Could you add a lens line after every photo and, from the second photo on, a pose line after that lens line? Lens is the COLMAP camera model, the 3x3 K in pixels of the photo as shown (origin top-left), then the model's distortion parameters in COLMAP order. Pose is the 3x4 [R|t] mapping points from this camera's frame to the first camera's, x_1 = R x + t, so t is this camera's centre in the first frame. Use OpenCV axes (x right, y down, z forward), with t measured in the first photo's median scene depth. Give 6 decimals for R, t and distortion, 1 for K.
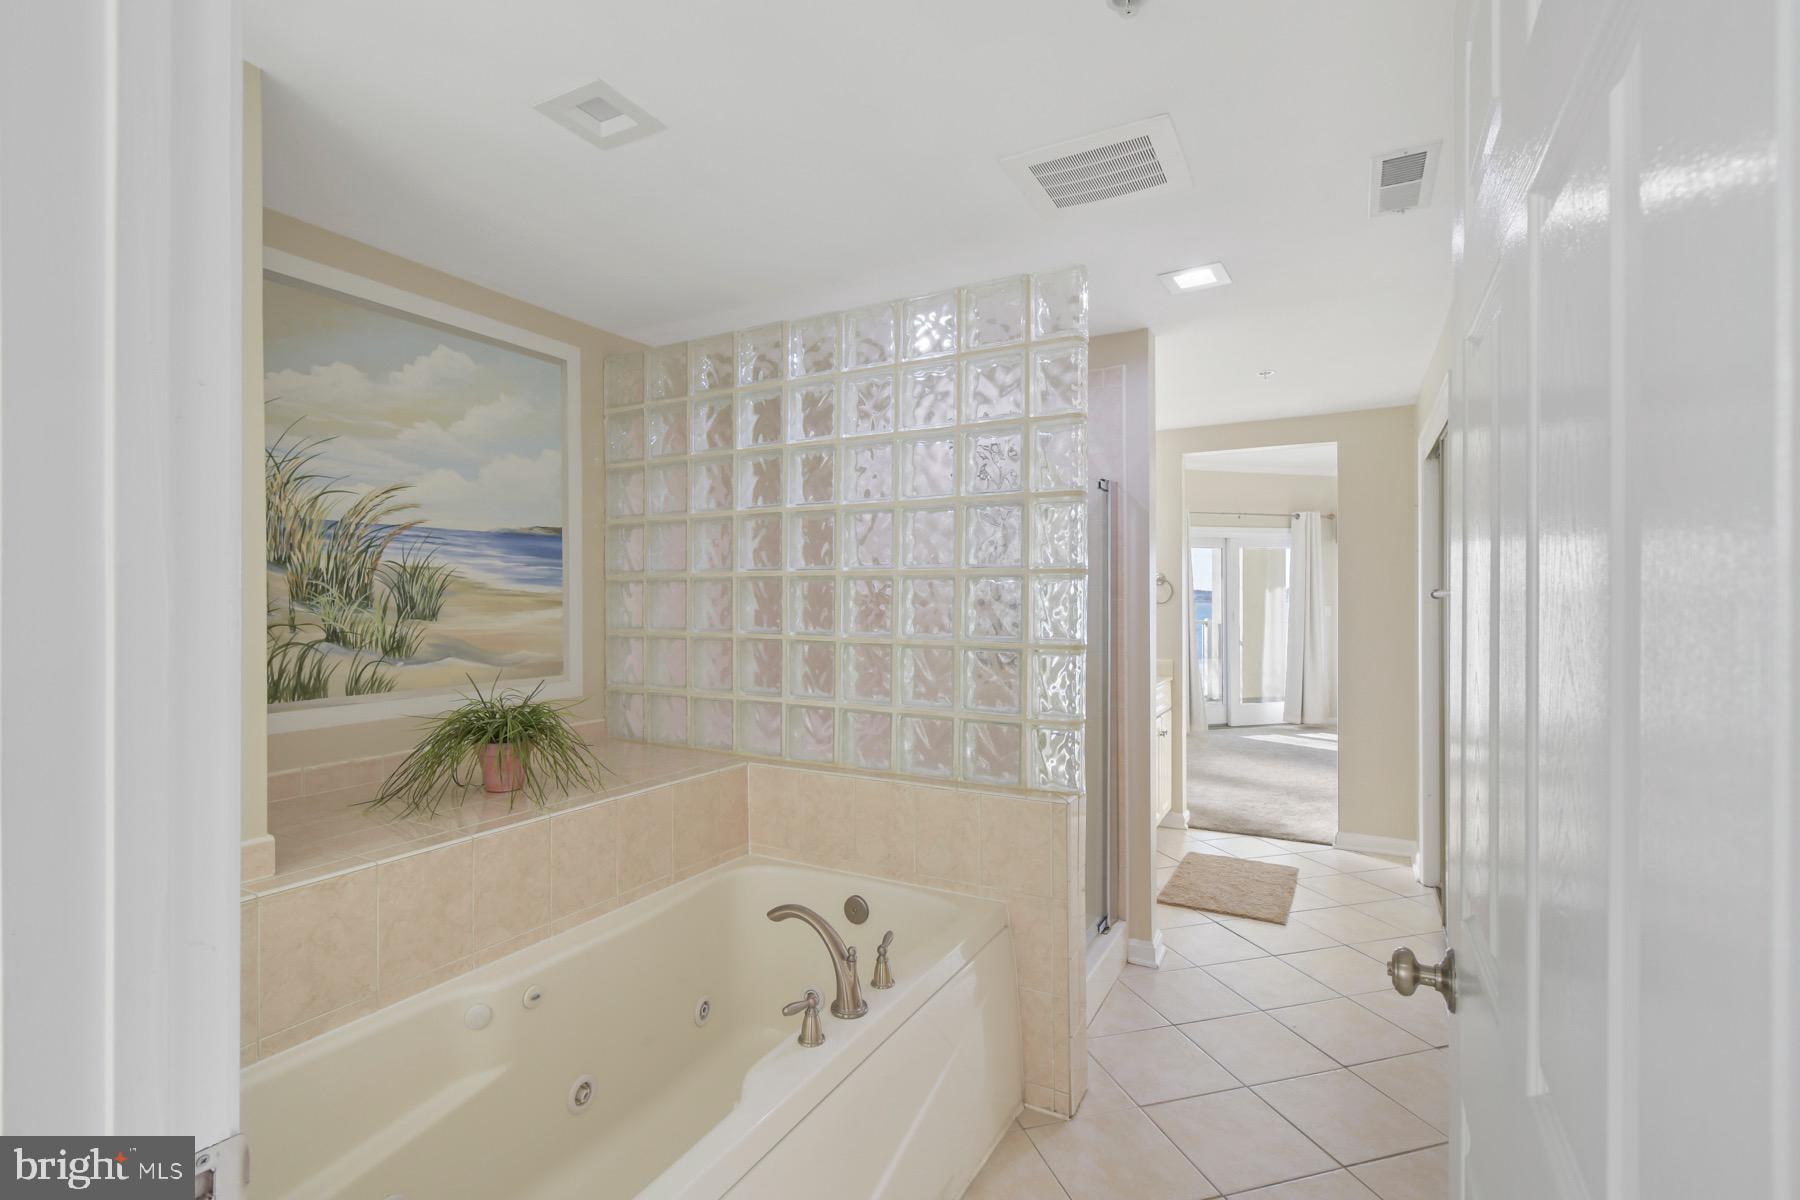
lens RADIAL K [[800.1, 0, 904.7], [0, 800.1, 604.1], [0, 0, 1]] dist [0.000515, -0.000257]
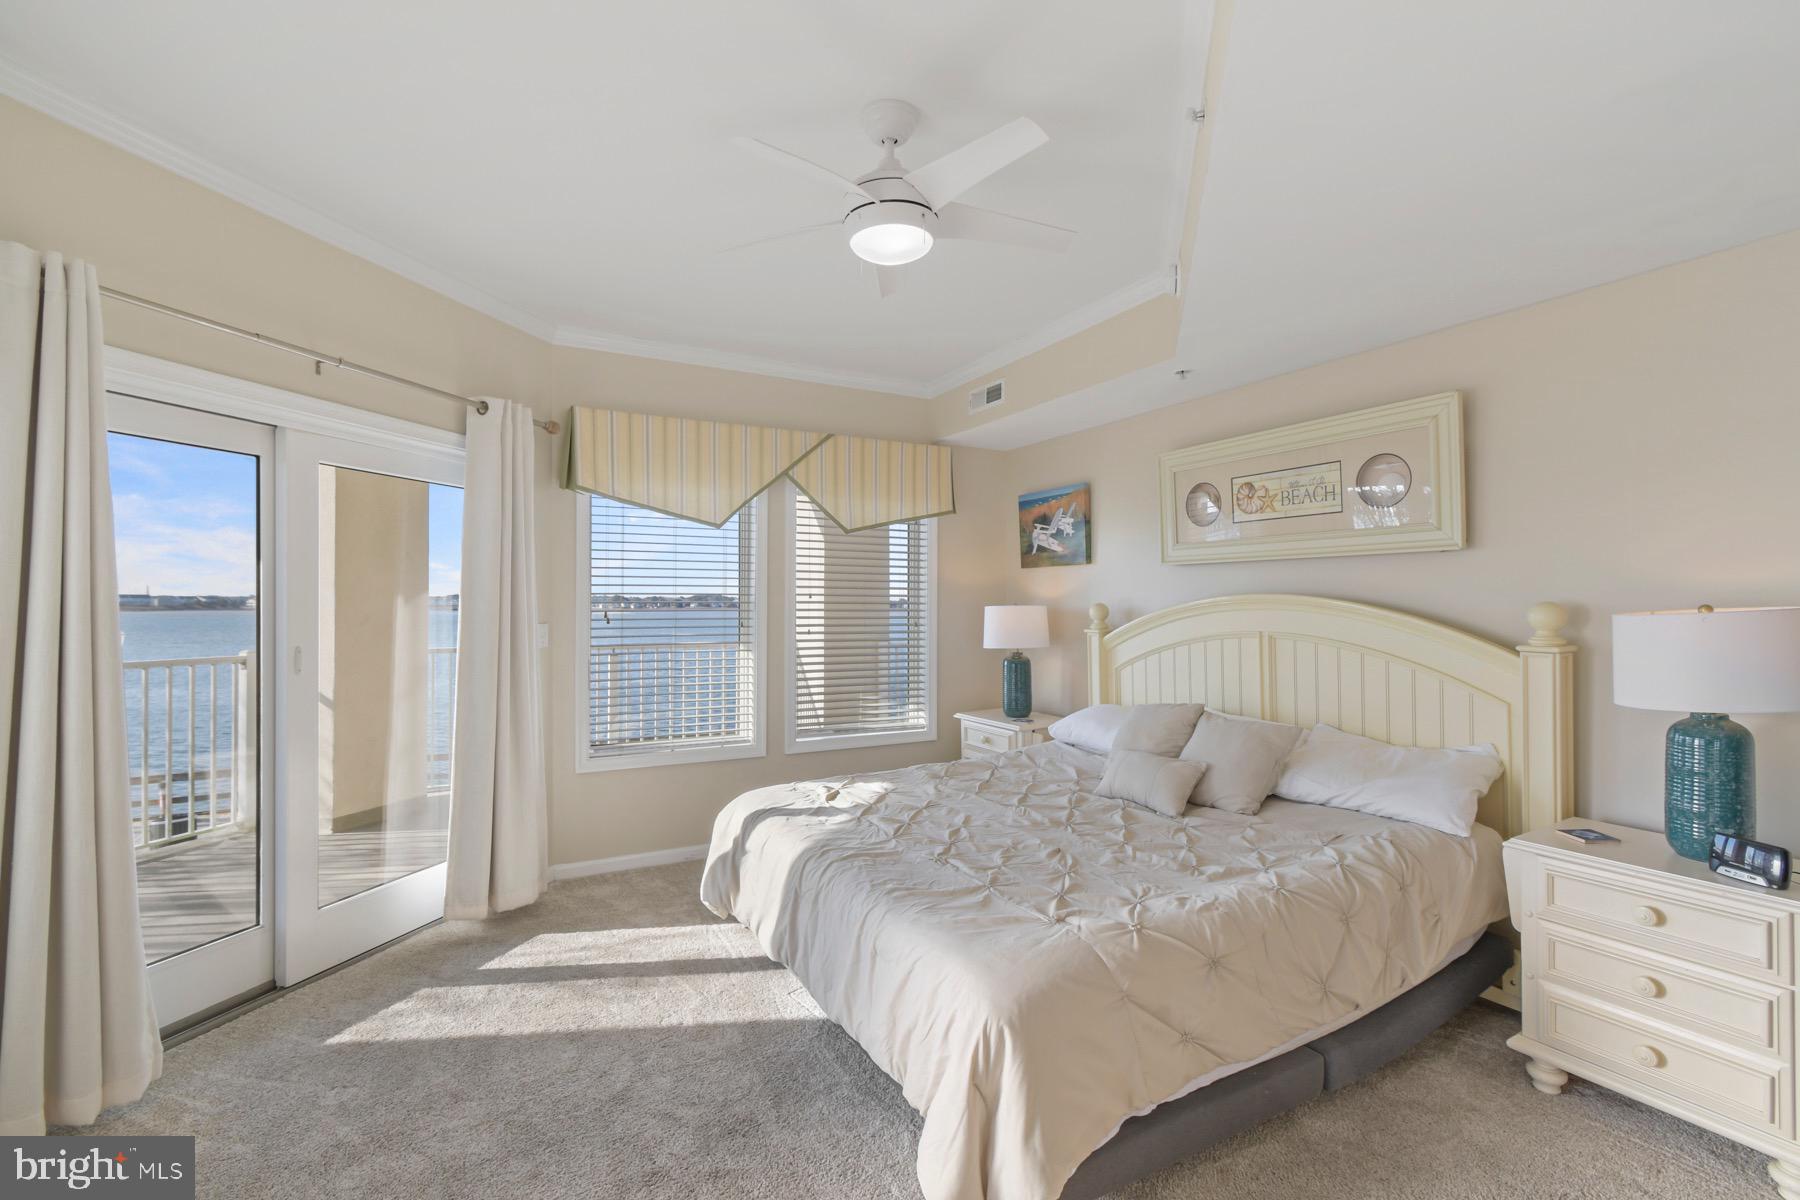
lens RADIAL K [[800.1, 0, 904.7], [0, 800.1, 604.1], [0, 0, 1]] dist [0.000515, -0.000257]
pose [[0.529865, 0.010114, 0.848022, 0.279330], [0.000024, 0.999929, -0.011941, -0.004307], [-0.848082, 0.006348, 0.529827, 0.647668]]
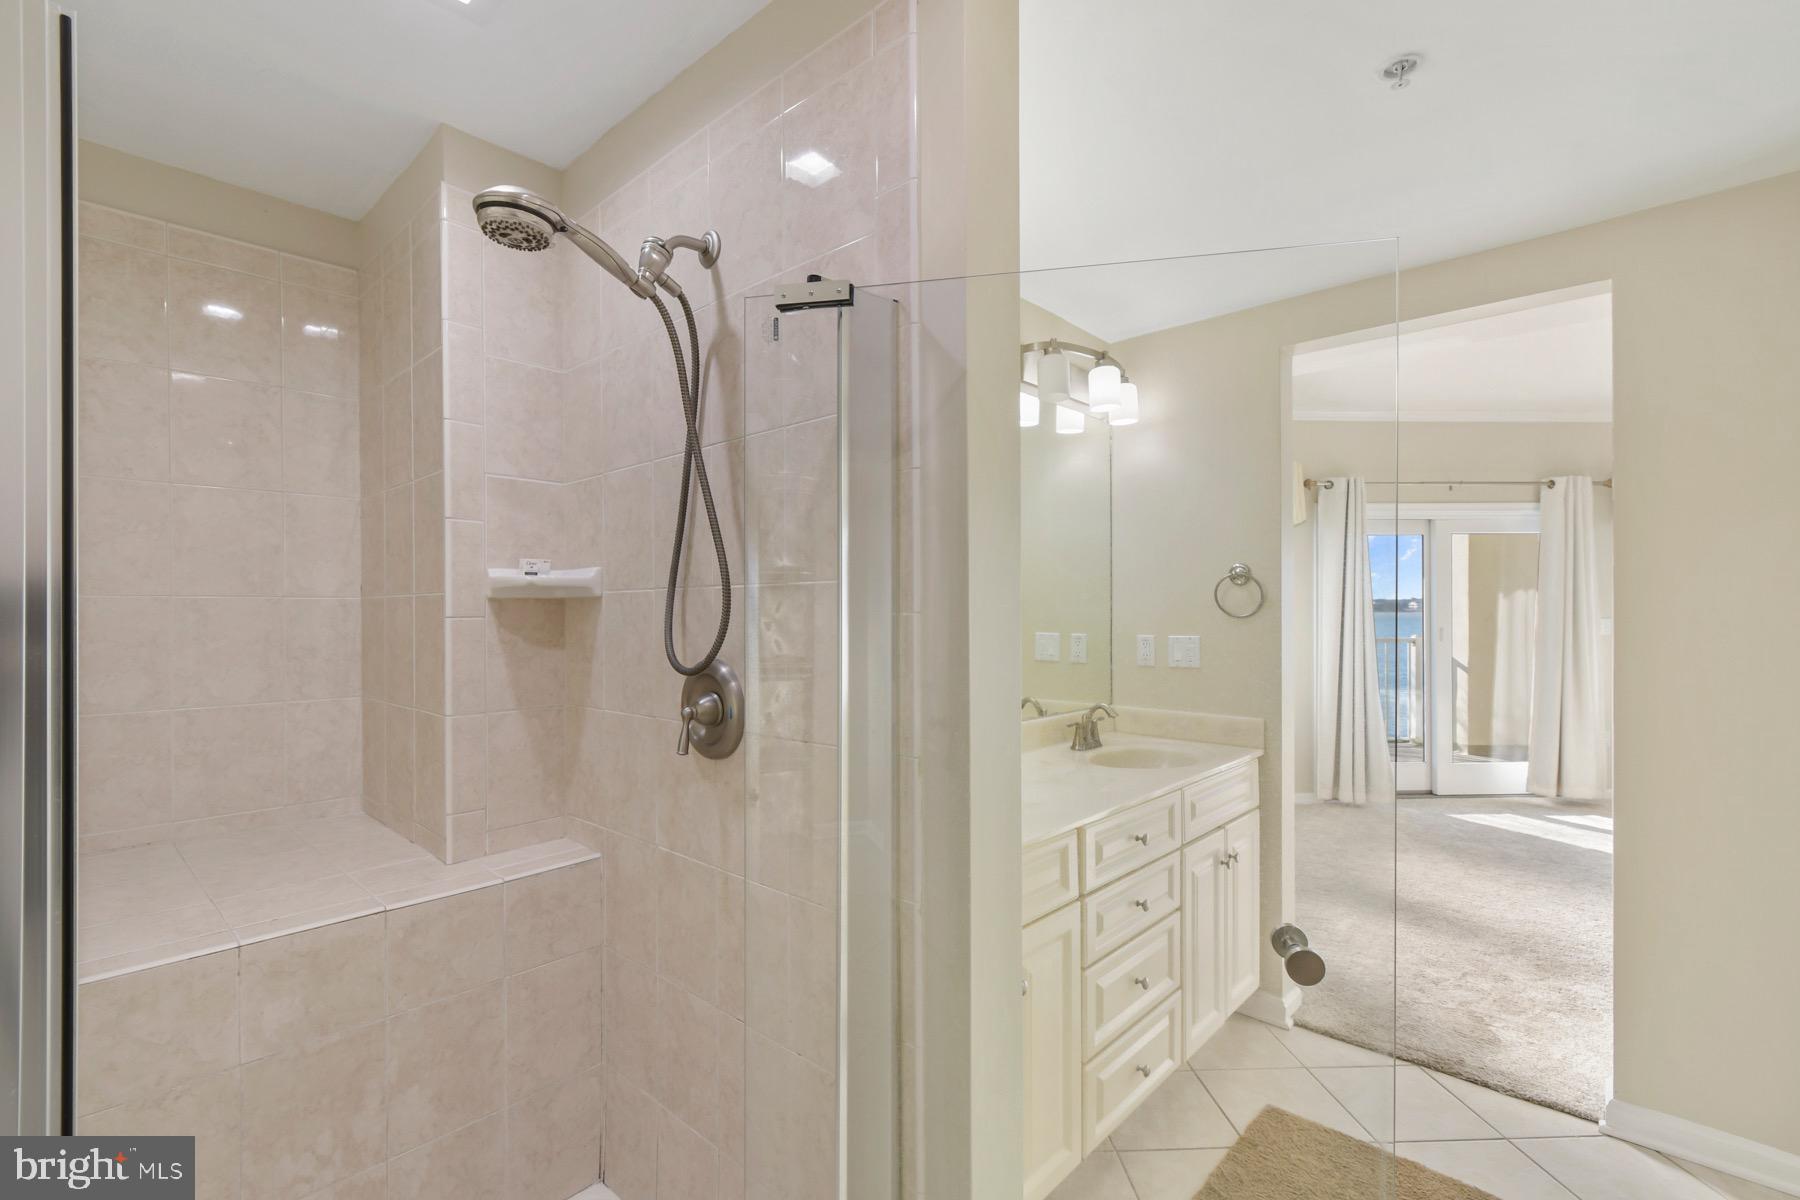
lens RADIAL K [[800.1, 0, 904.7], [0, 800.1, 604.1], [0, 0, 1]] dist [0.000515, -0.000257]
pose [[0.971420, 0.005071, -0.237312, 0.138403], [-0.006486, 0.999966, -0.005182, -0.003553], [0.237278, 0.006573, 0.971420, 0.247387]]
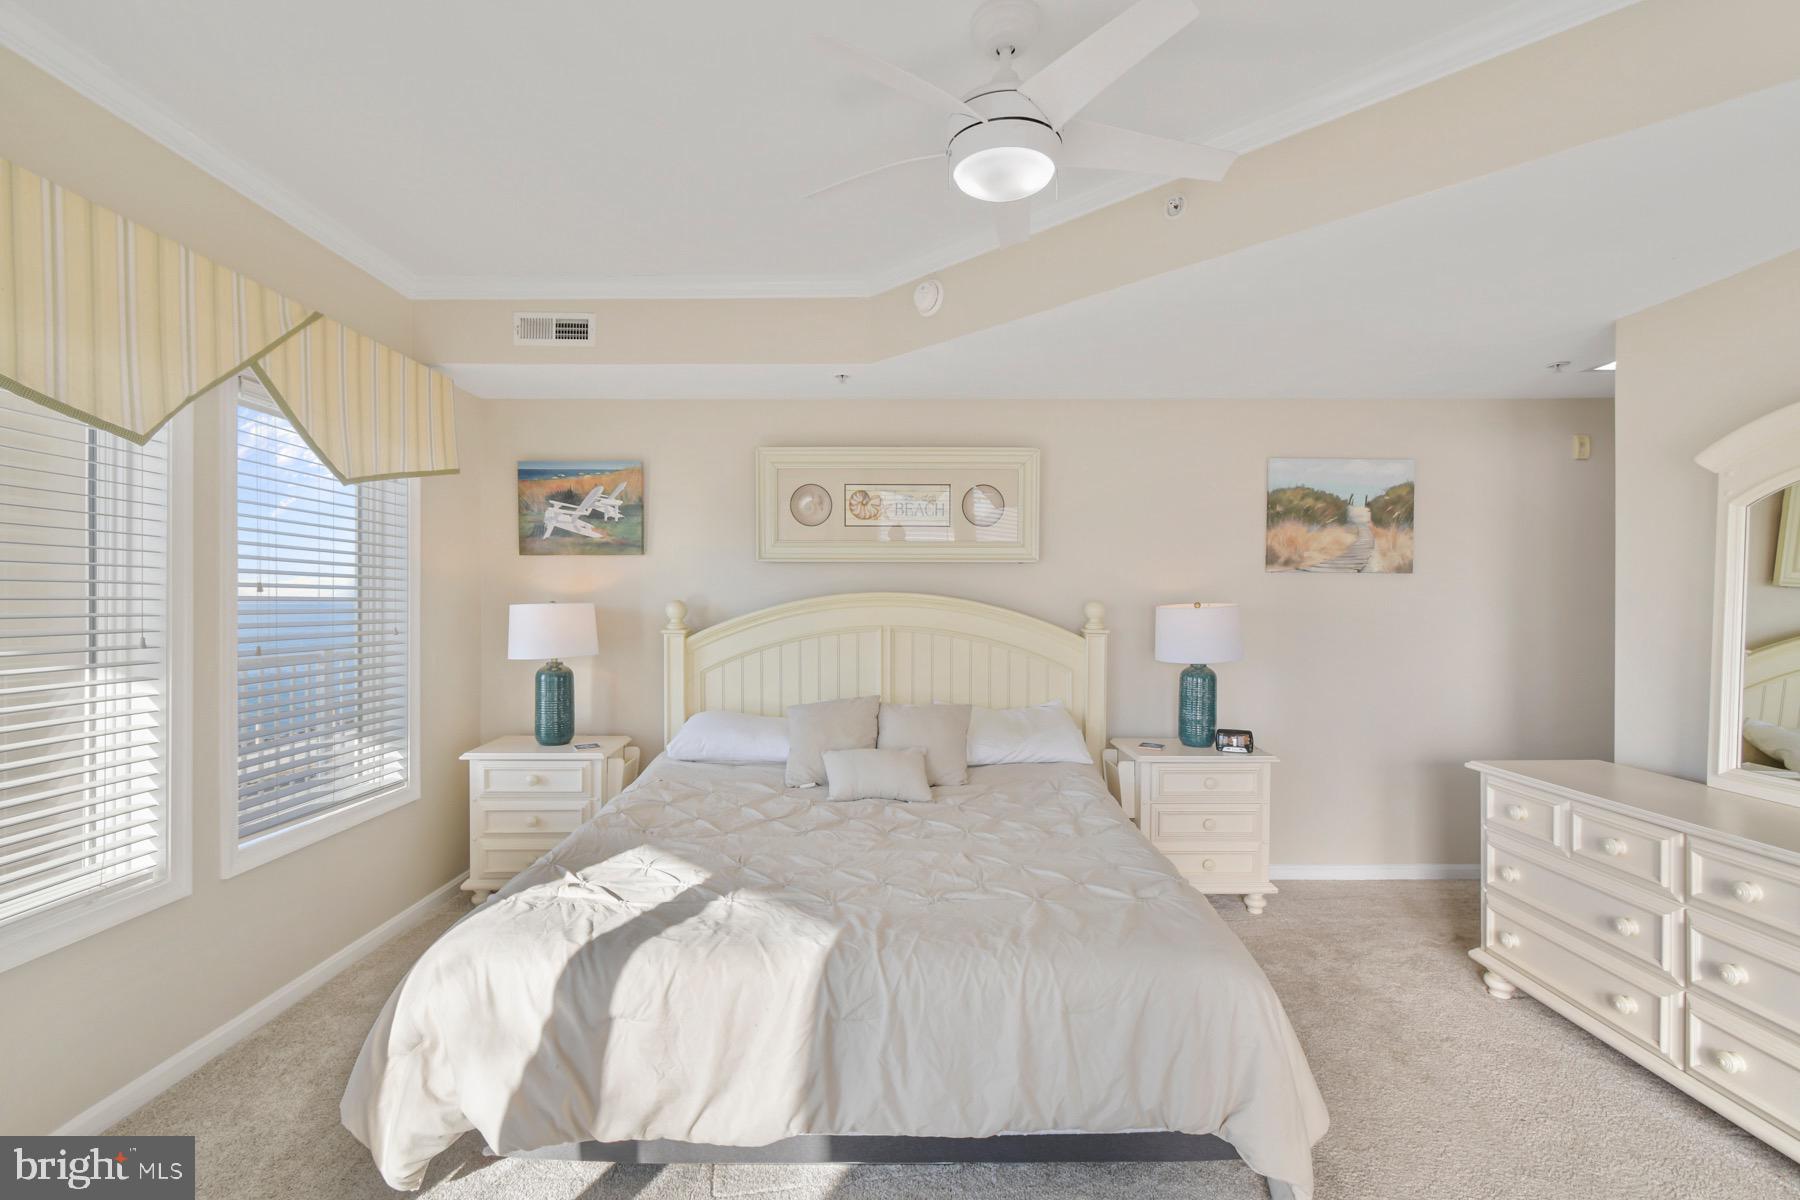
lens RADIAL K [[790.7, 0, 900.0], [0, 790.7, 600.0], [0, 0, 1]] dist [-0.001227, -0.000077]
pose [[-0.488212, 0.008713, 0.872681, 0.329343], [0.009564, 0.999944, -0.004633, -0.008283], [-0.872672, 0.006084, -0.488268, 0.960765]]
